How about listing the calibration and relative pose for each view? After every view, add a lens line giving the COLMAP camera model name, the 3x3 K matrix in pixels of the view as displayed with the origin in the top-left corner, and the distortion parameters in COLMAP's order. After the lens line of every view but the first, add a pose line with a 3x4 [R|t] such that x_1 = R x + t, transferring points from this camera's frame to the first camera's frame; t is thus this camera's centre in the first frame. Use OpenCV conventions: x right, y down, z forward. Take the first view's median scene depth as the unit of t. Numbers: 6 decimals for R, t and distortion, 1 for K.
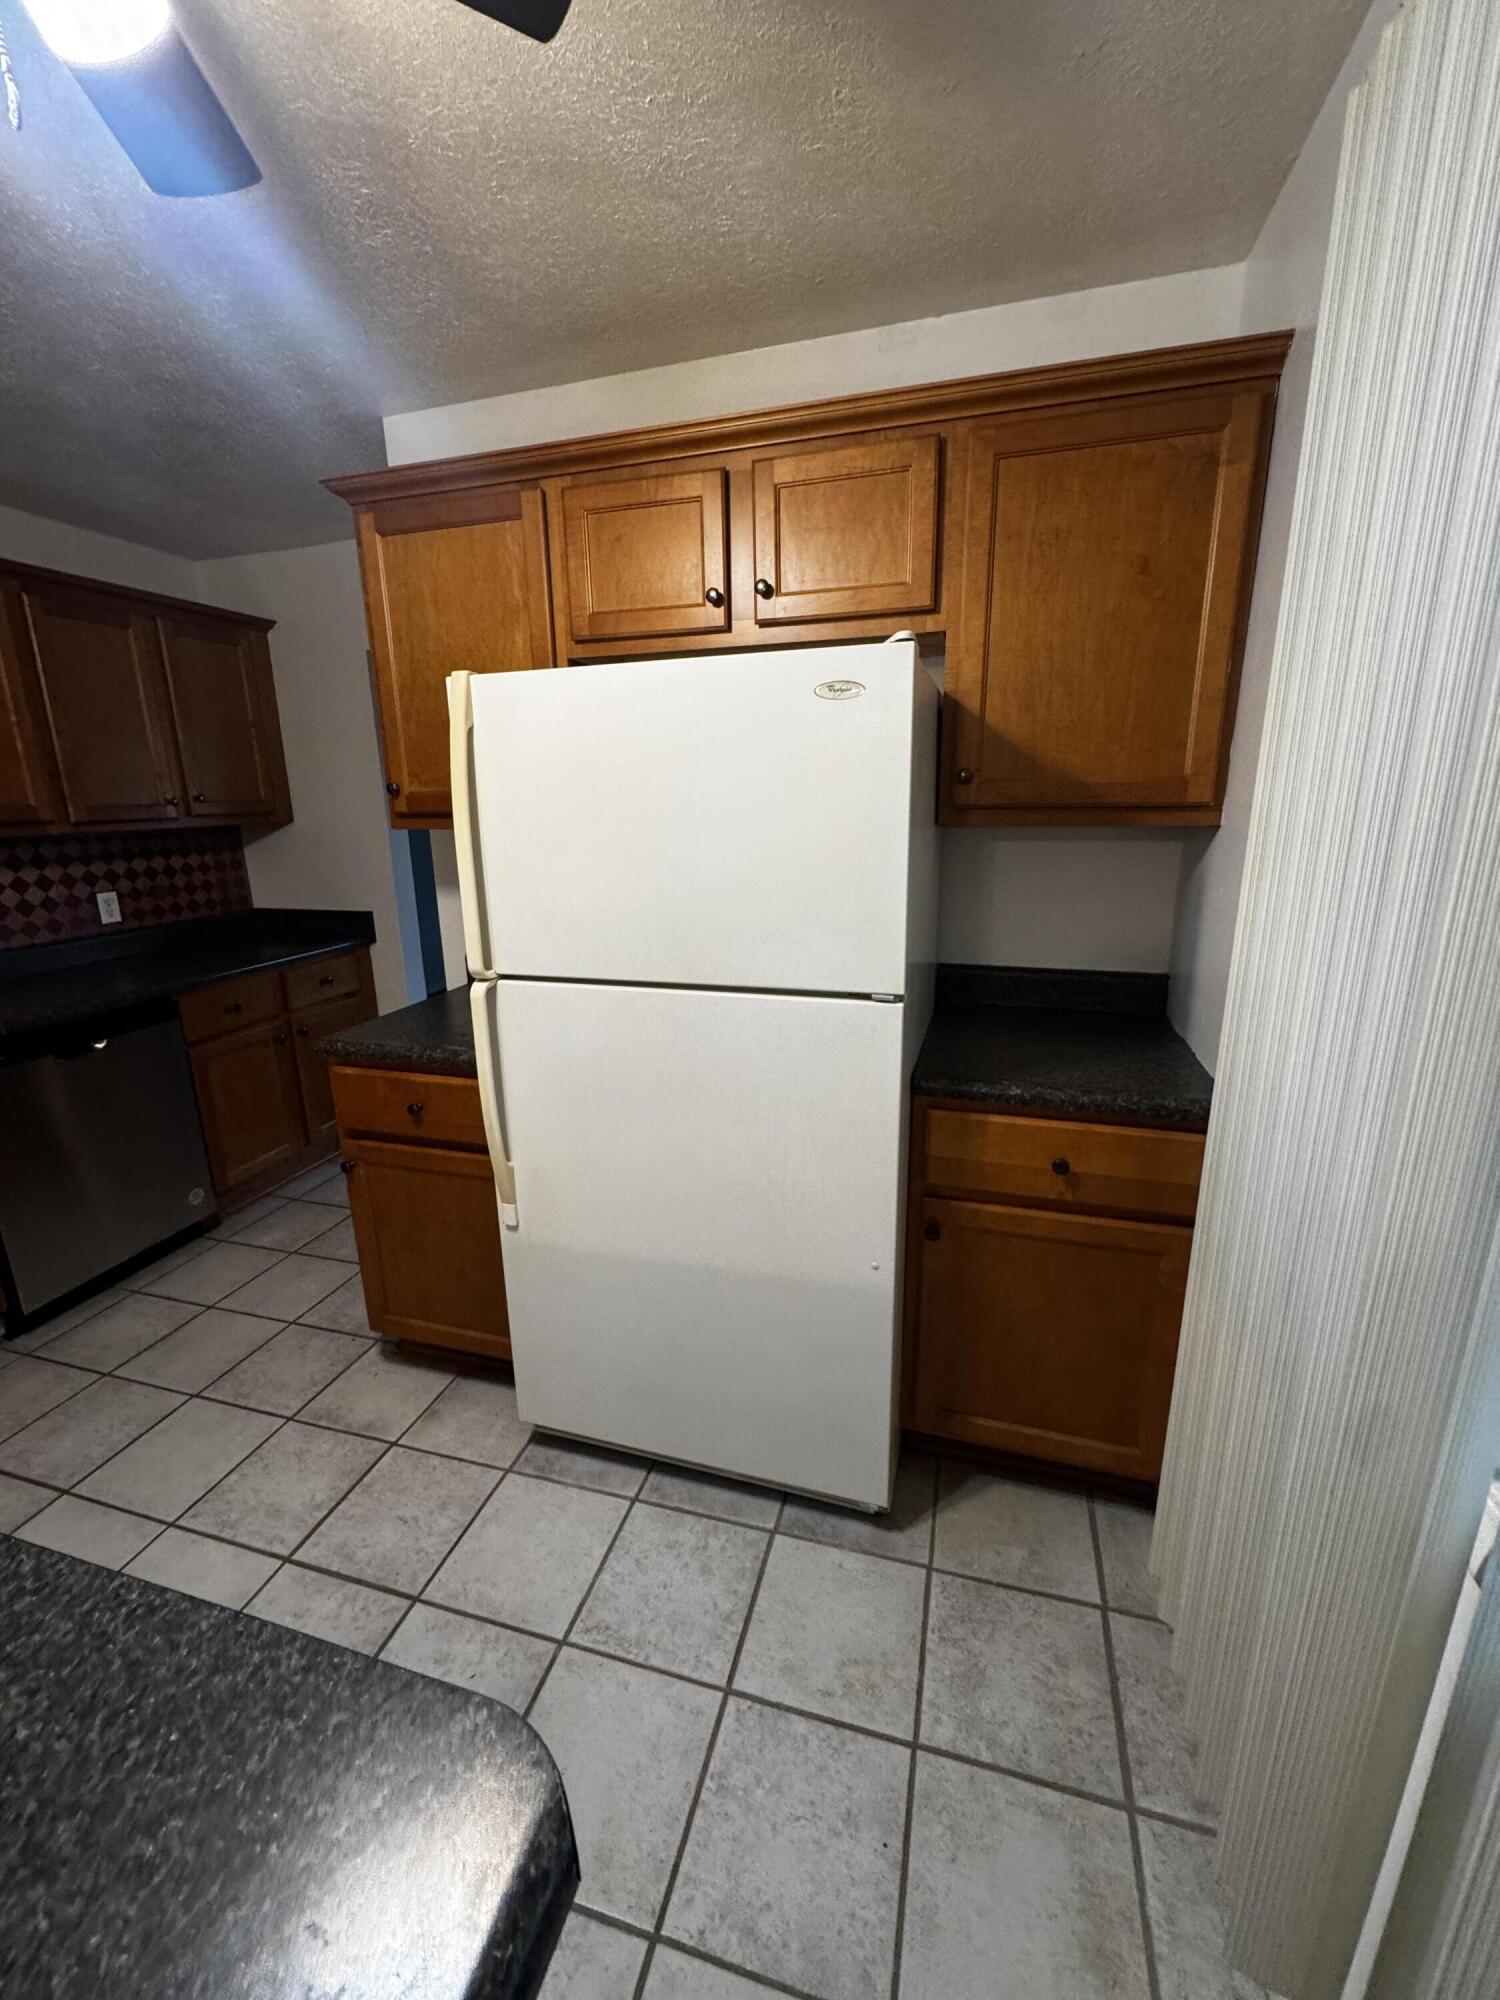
lens RADIAL K [[802.7, 0, 753.9], [0, 802.7, 999.6], [0, 0, 1]] dist [-0.001266, 0.000007]
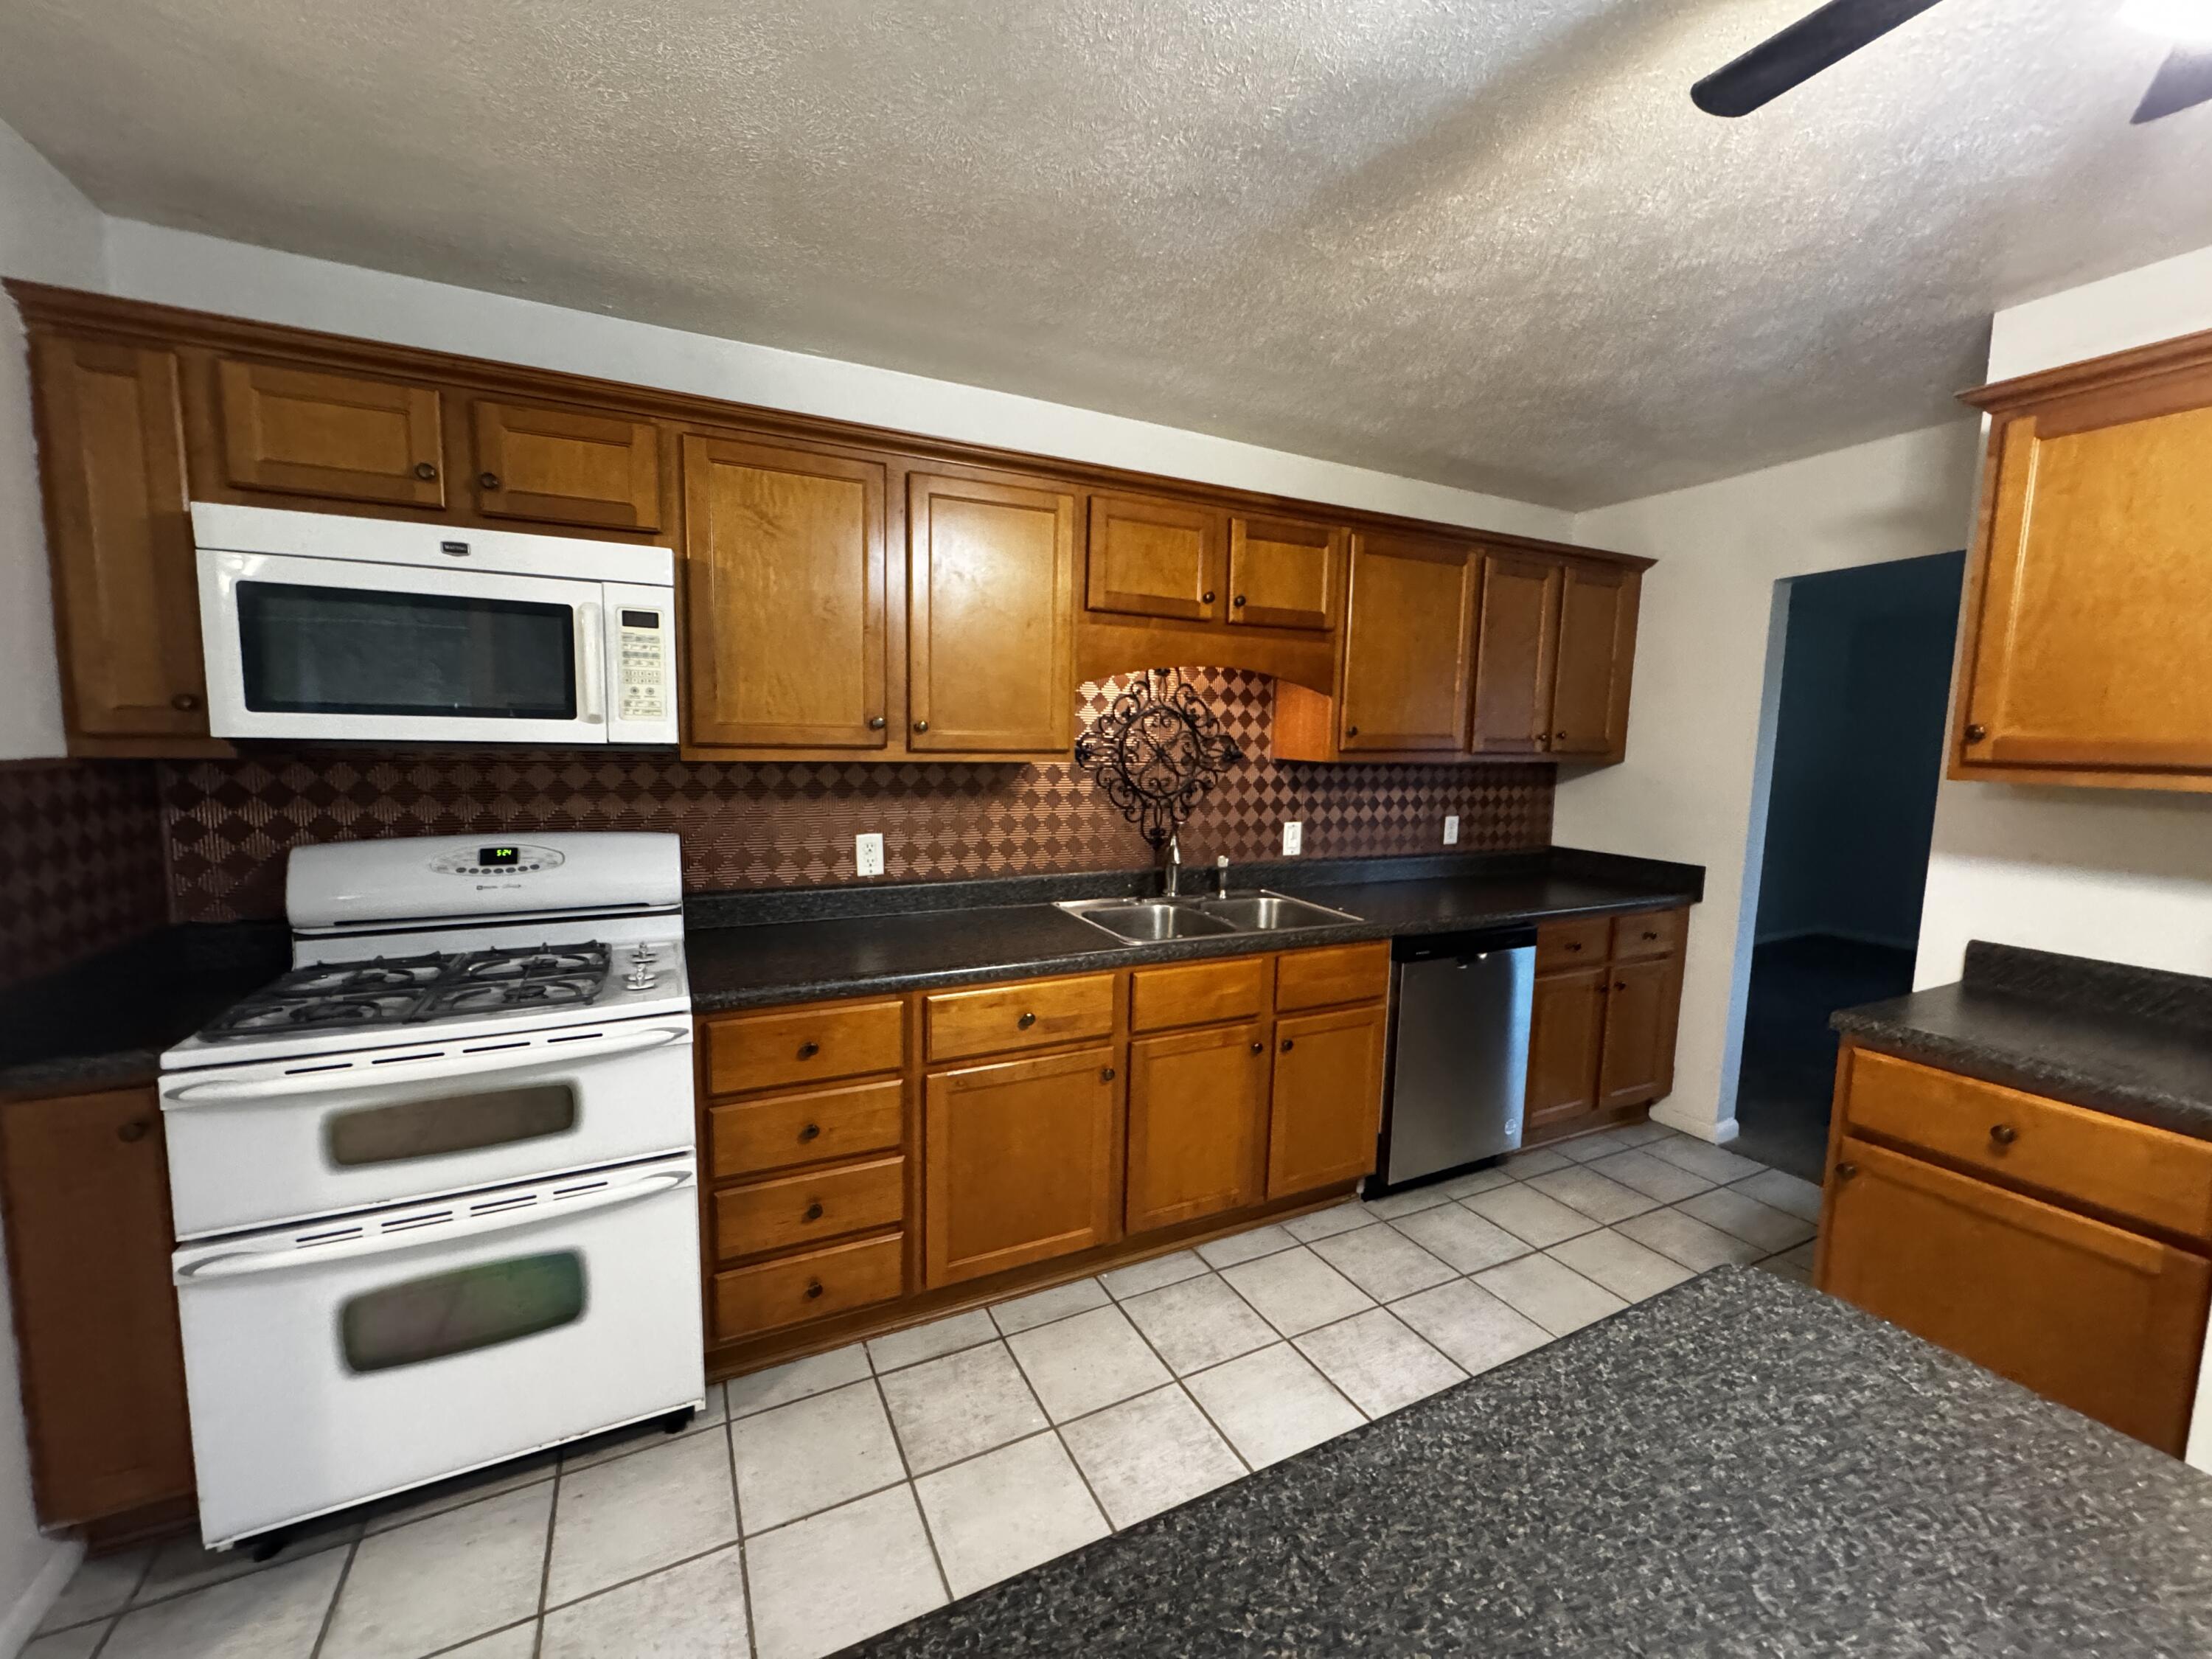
lens RADIAL K [[887.7, 0, 1107.2], [0, 887.7, 834.7], [0, 0, 1]] dist [-0.001266, 0.000007]
pose [[0.685027, 0.115075, -0.719372, -0.269796], [-0.214893, 0.975428, -0.048598, 0.051216], [0.696103, 0.187879, 0.692923, -0.157149]]
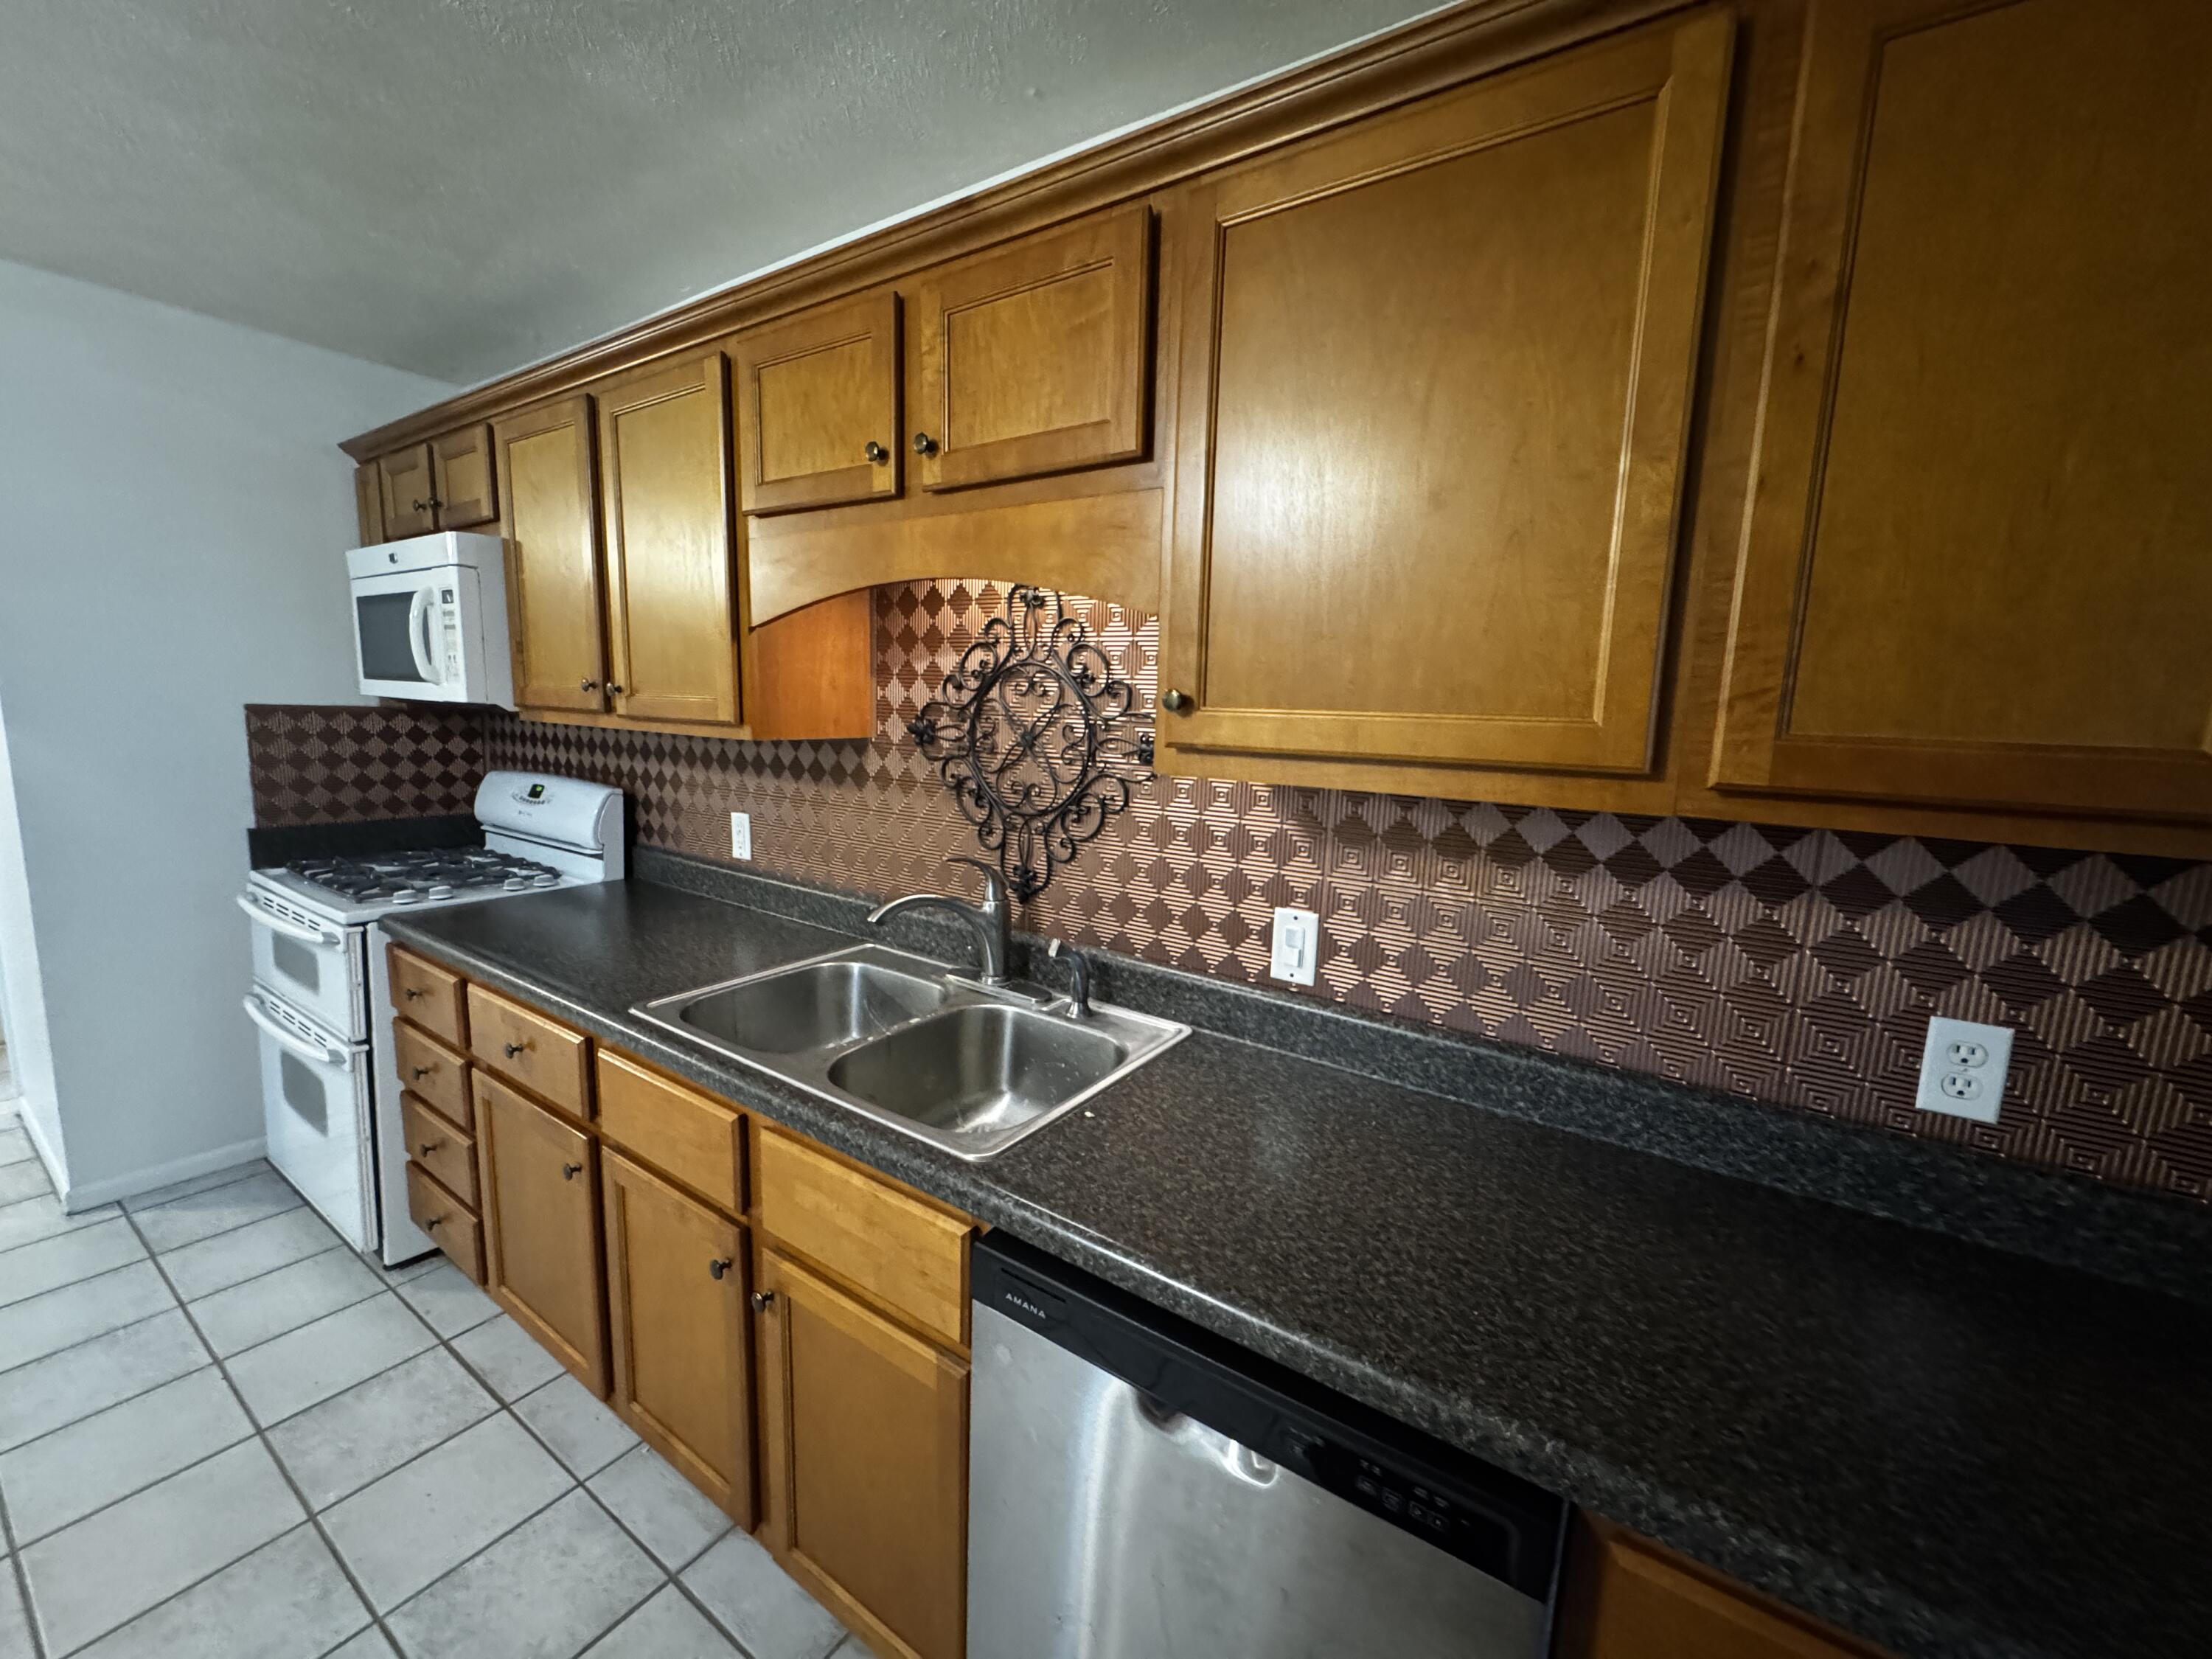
lens RADIAL K [[887.7, 0, 1103.1], [0, 887.7, 829.0], [0, 0, 1]] dist [-0.001266, 0.000007]
pose [[-0.312236, 0.145527, -0.938792, -0.413773], [-0.265360, 0.935504, 0.233274, -0.199201], [0.912191, 0.321955, -0.253481, 0.786452]]
